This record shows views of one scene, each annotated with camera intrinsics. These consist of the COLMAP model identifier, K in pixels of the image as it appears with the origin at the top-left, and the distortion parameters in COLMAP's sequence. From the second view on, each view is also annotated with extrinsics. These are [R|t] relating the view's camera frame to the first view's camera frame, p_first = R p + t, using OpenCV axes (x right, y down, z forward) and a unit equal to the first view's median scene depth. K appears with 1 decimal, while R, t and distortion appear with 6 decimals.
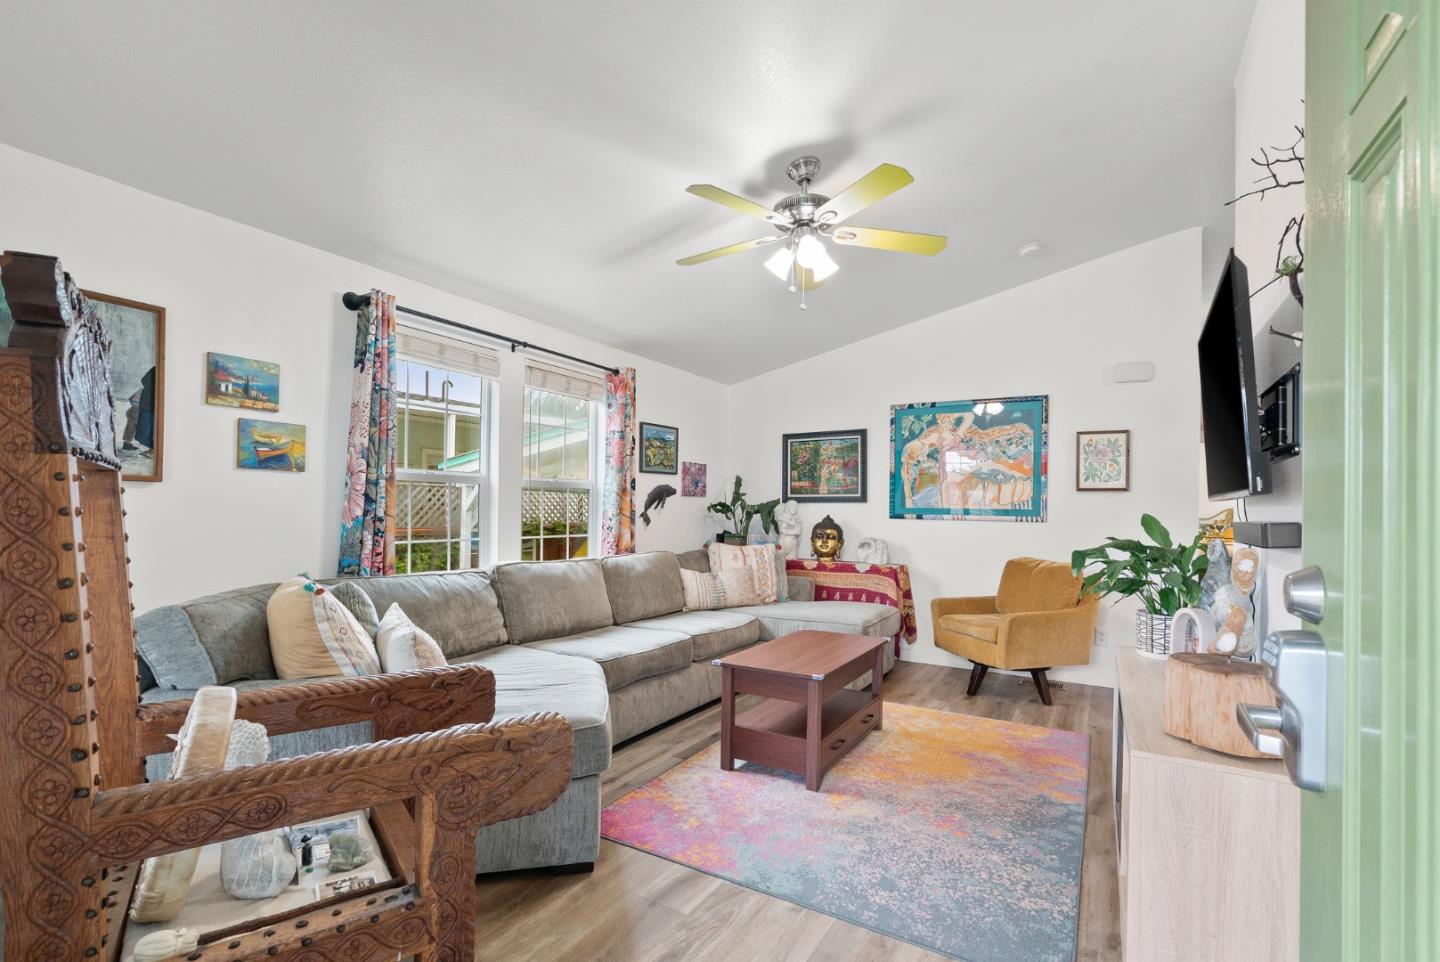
lens RADIAL K [[667.4, 0, 720.0], [0, 667.4, 481.0], [0, 0, 1]] dist [-0.003260, -0.000058]
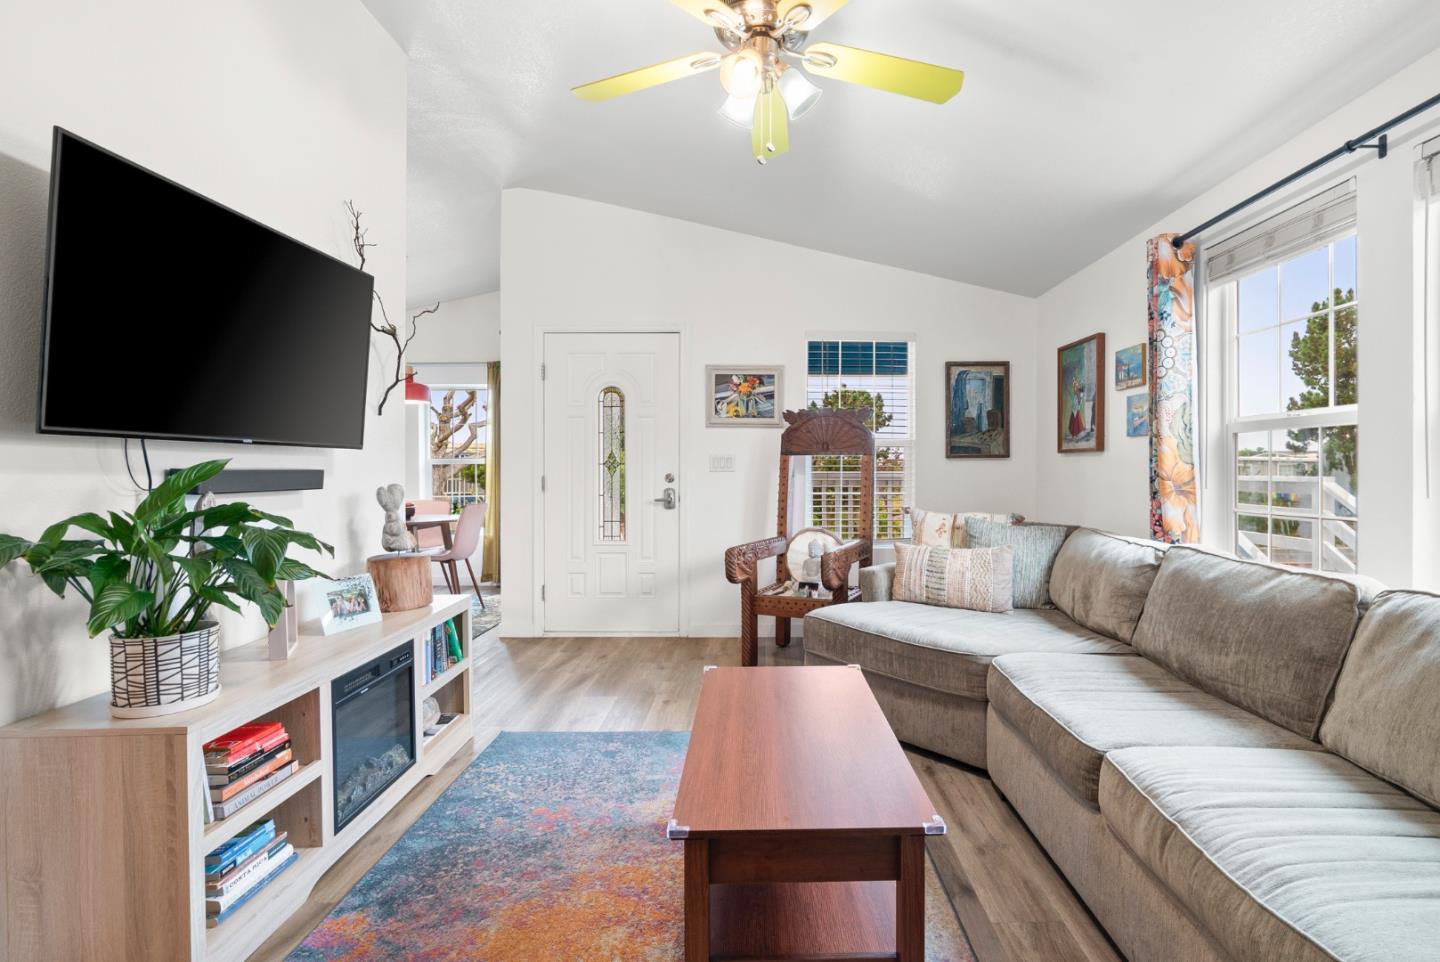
lens RADIAL K [[667.4, 0, 720.0], [0, 667.4, 481.0], [0, 0, 1]] dist [-0.003260, -0.000058]
pose [[-0.886166, -0.009945, -0.463262, 0.512259], [-0.000853, 0.999803, -0.019830, 0.085296], [0.463368, -0.017178, -0.886000, 1.735395]]
